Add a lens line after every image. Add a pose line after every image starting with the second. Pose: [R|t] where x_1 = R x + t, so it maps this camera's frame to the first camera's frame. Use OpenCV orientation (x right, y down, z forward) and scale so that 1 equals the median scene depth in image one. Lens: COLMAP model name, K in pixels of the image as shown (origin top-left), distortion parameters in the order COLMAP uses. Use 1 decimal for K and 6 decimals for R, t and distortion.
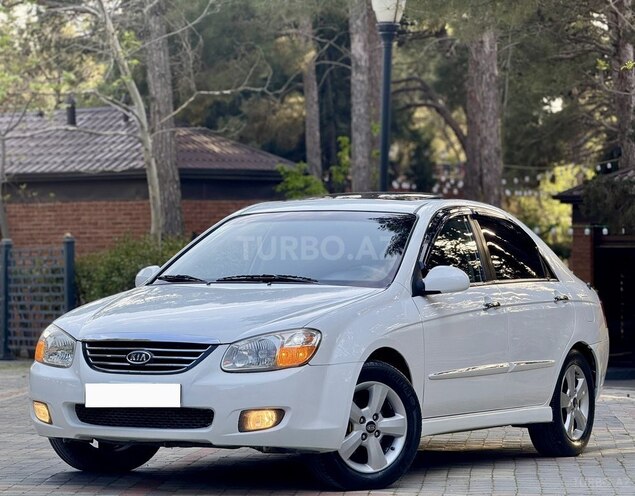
lens RADIAL K [[2306.0, 0, 308.1], [0, 2306.0, 247.8], [0, 0, 1]] dist [0.132677, 3.171576]
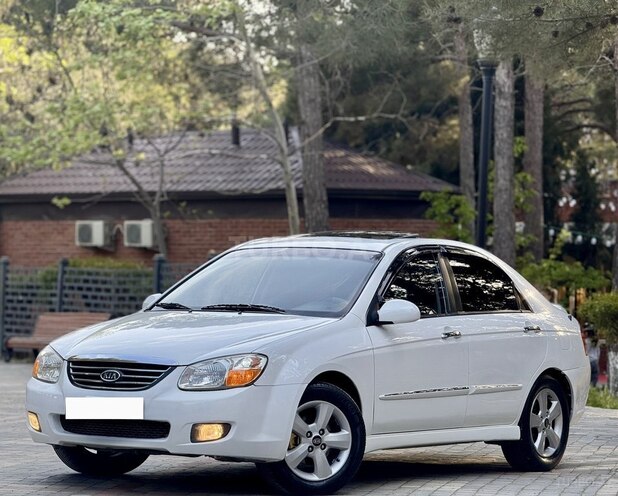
lens RADIAL K [[2310.1, 0, 309.0], [0, 2310.1, 248.0], [0, 0, 1]] dist [0.273919, 1.179775]
pose [[0.994251, 0.014893, -0.106037, 0.120434], [-0.015234, 0.999881, -0.002413, -0.012359], [0.105988, 0.004014, 0.994359, -0.115253]]
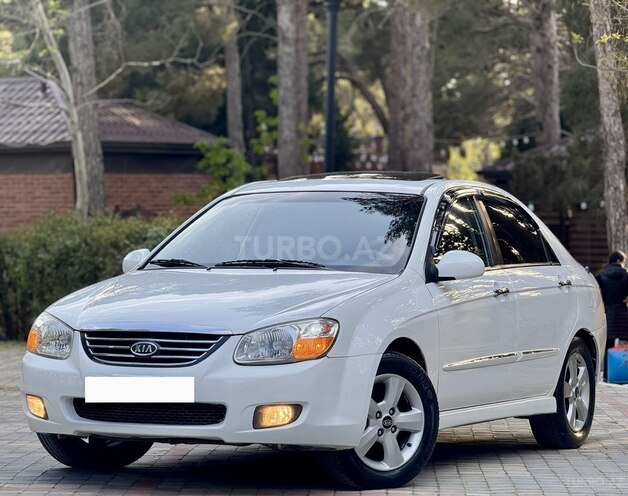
lens RADIAL K [[2305.4, 0, 314.0], [0, 2305.4, 248.0], [0, 0, 1]] dist [0.160757, 0.448762]
pose [[0.998619, 0.002536, 0.052476, -0.044087], [-0.003179, 0.999921, 0.012175, -0.004038], [-0.052441, -0.012325, 0.998548, 0.052424]]
